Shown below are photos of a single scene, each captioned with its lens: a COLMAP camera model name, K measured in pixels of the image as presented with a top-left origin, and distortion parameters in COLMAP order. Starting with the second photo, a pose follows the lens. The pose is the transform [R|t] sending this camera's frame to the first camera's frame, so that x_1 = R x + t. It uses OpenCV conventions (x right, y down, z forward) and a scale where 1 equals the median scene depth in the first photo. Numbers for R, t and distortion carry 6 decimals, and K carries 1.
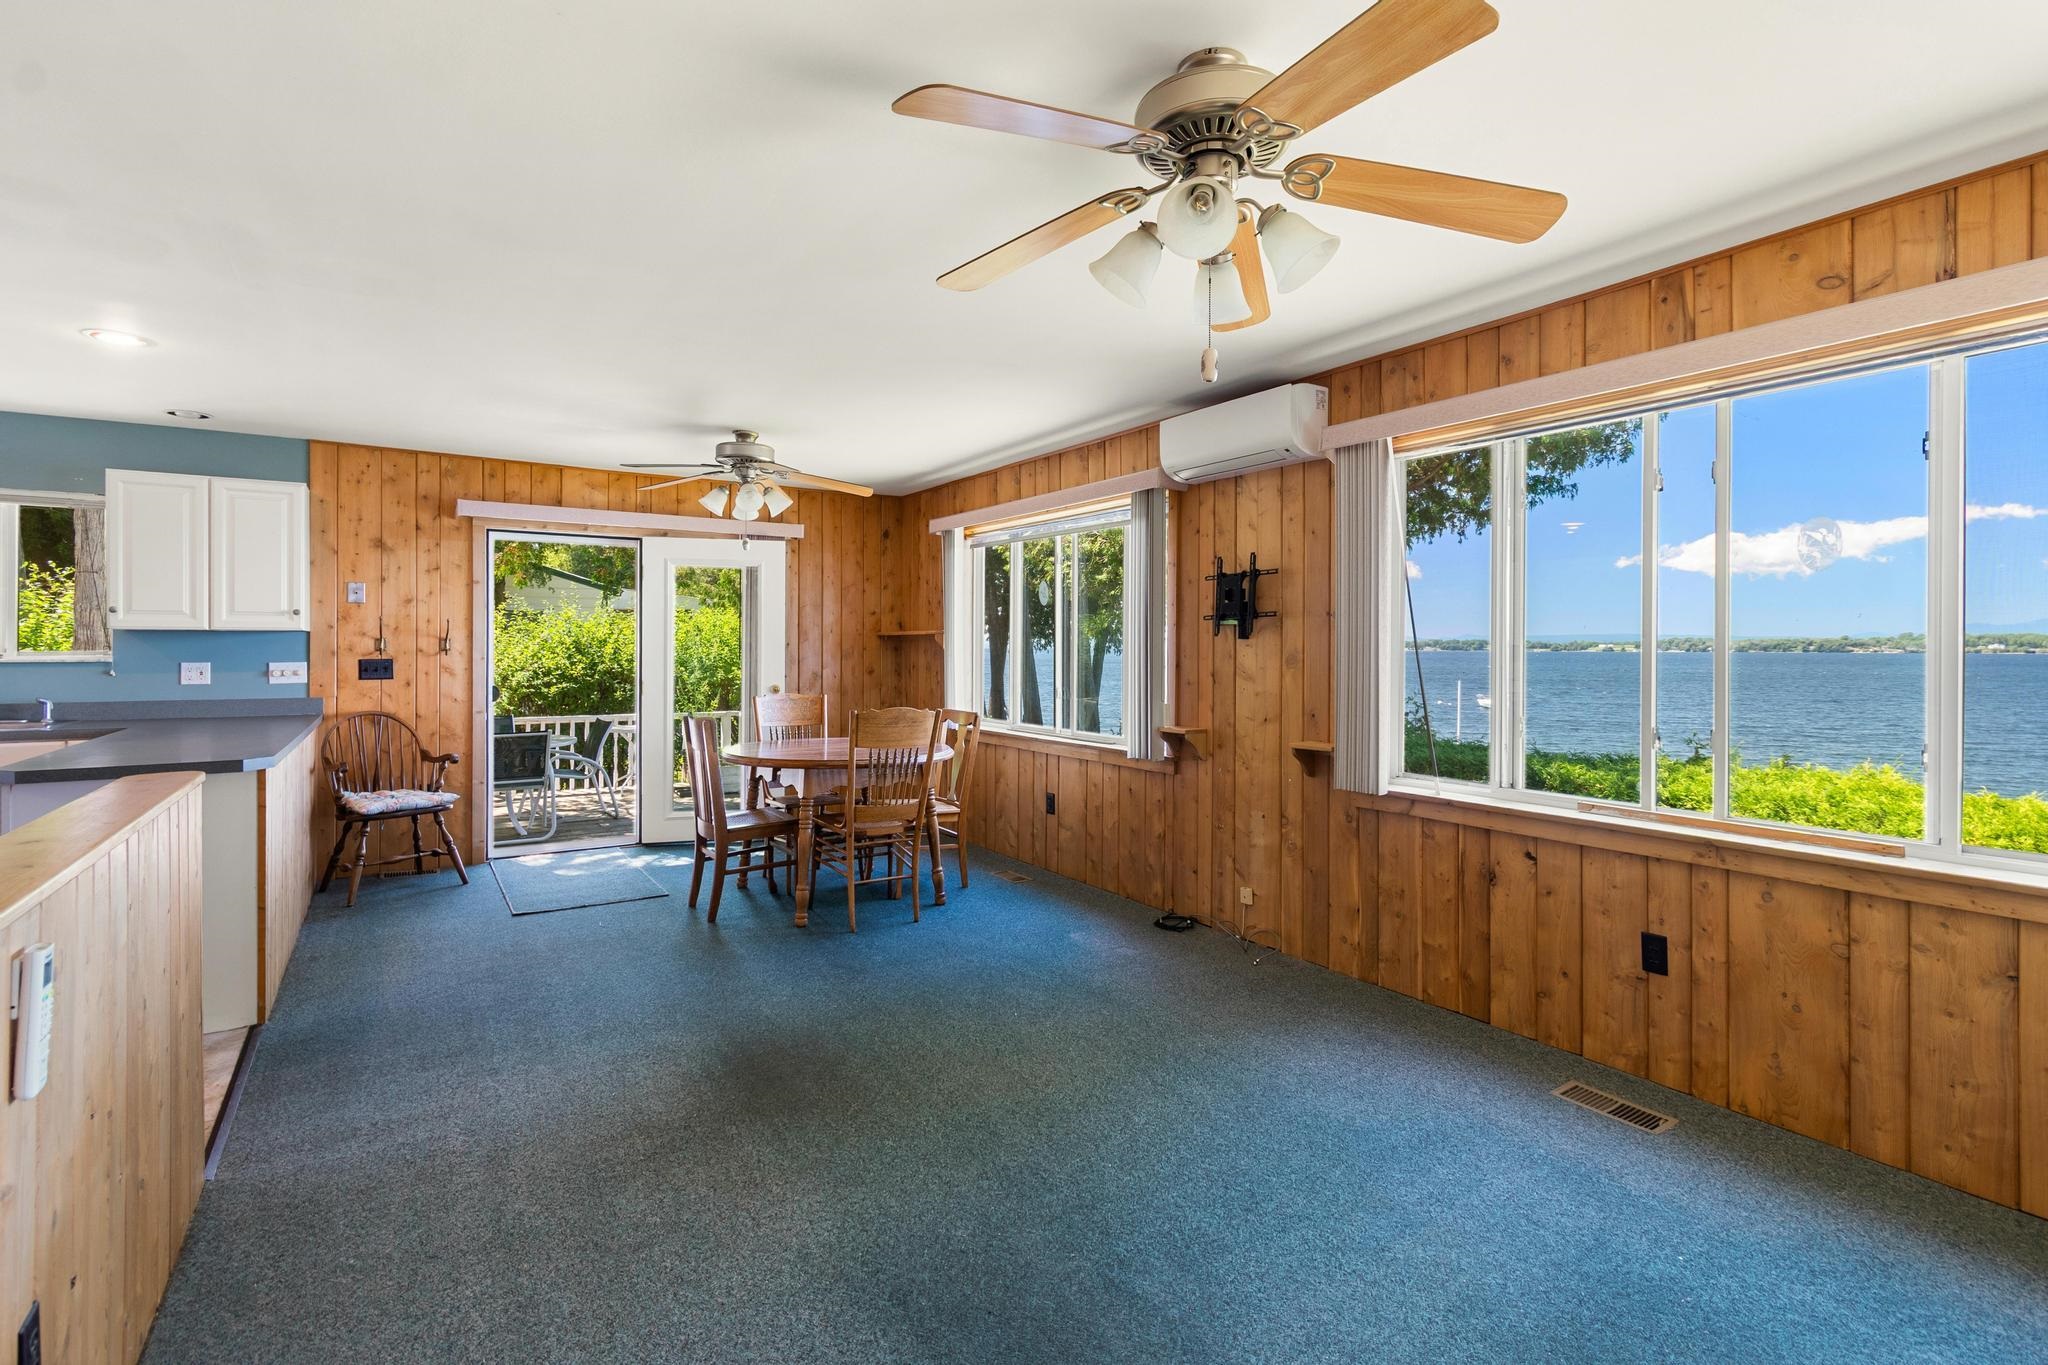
lens RADIAL K [[982.6, 0, 1028.0], [0, 982.6, 648.0], [0, 0, 1]] dist [0.005040, -0.000184]
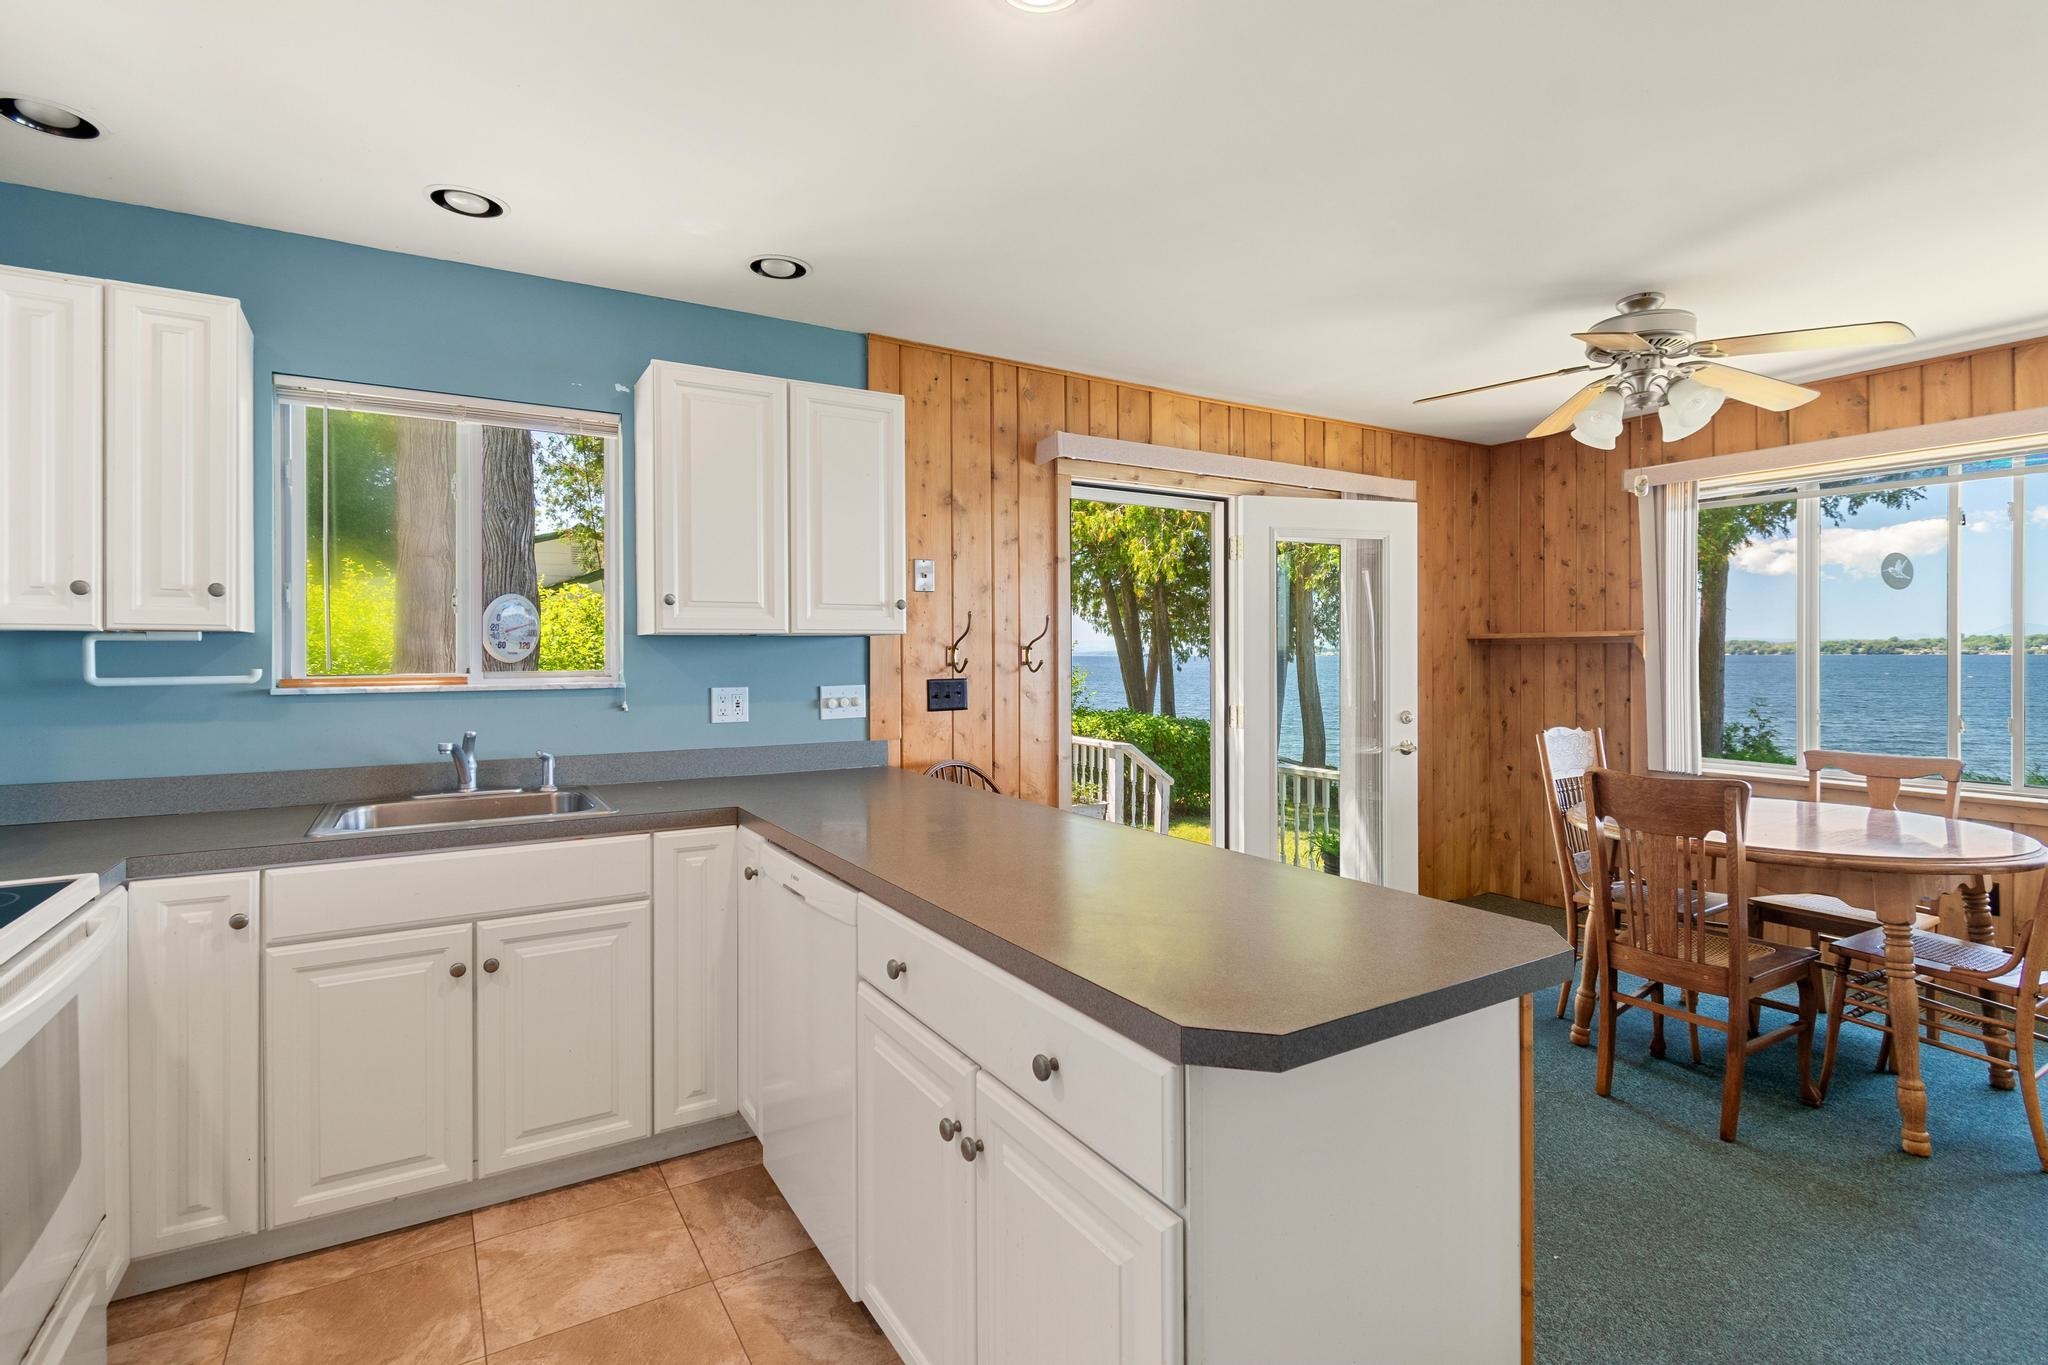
lens RADIAL K [[981.0, 0, 1022.0], [0, 981.0, 662.3], [0, 0, 1]] dist [0.000301, -0.003964]
pose [[0.999762, -0.006472, -0.020849, -0.600085], [0.006622, 0.999953, 0.007093, -0.003909], [0.020803, -0.007229, 0.999757, 0.358939]]
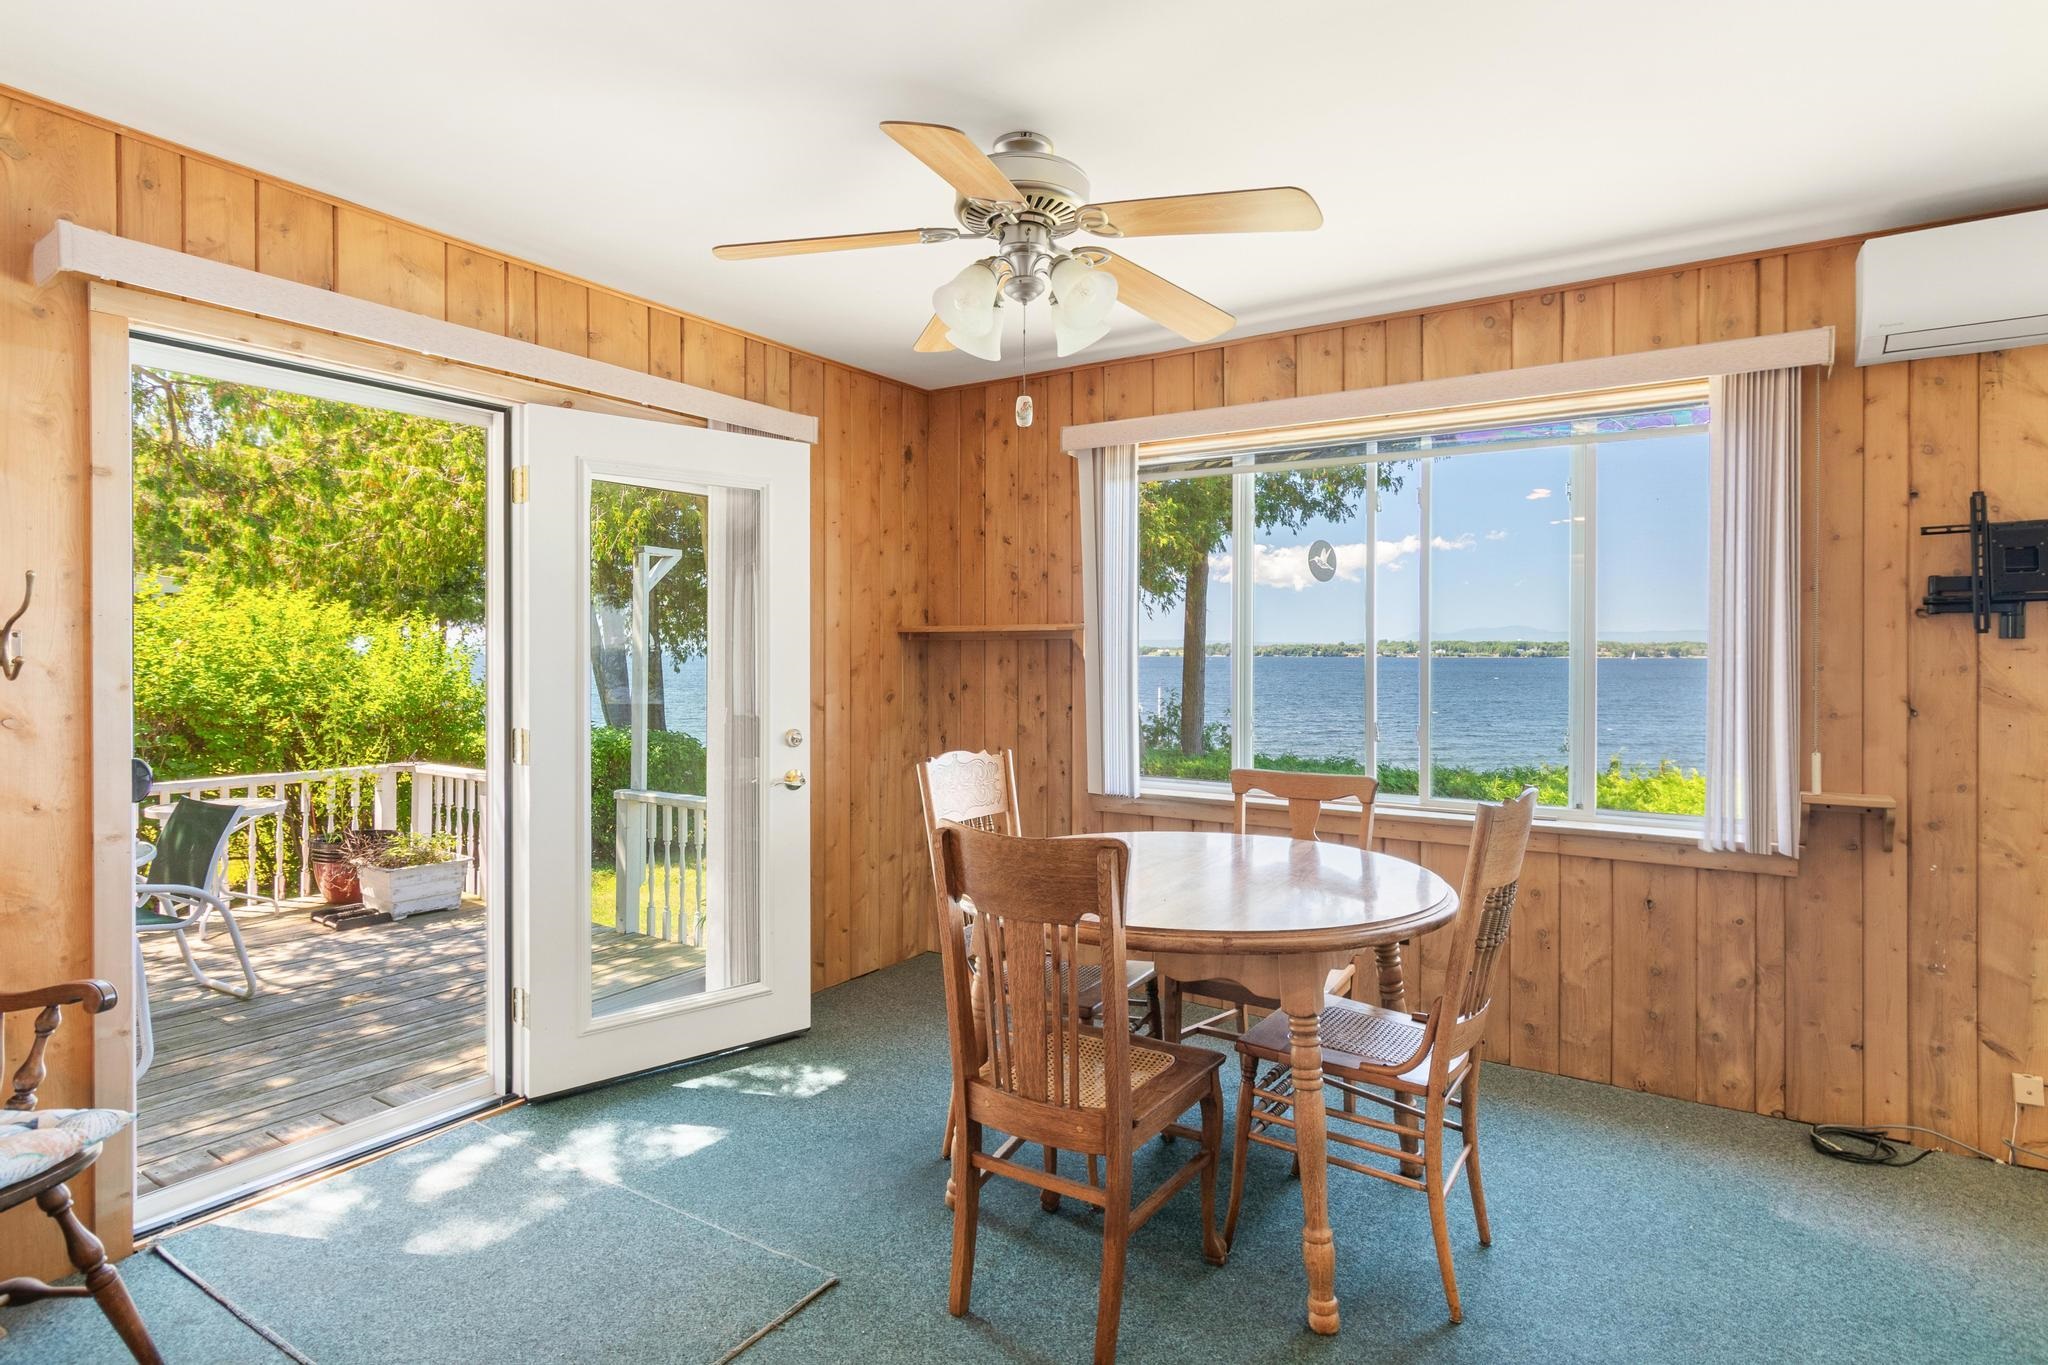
lens RADIAL K [[1068.6, 0, 1041.1], [0, 1068.6, 663.1], [0, 0, 1]] dist [-0.000616, -0.000034]
pose [[0.907960, -0.005019, 0.419028, -0.434083], [0.001185, 0.999955, 0.009409, -0.001390], [-0.419056, -0.008046, 0.907925, 0.531390]]
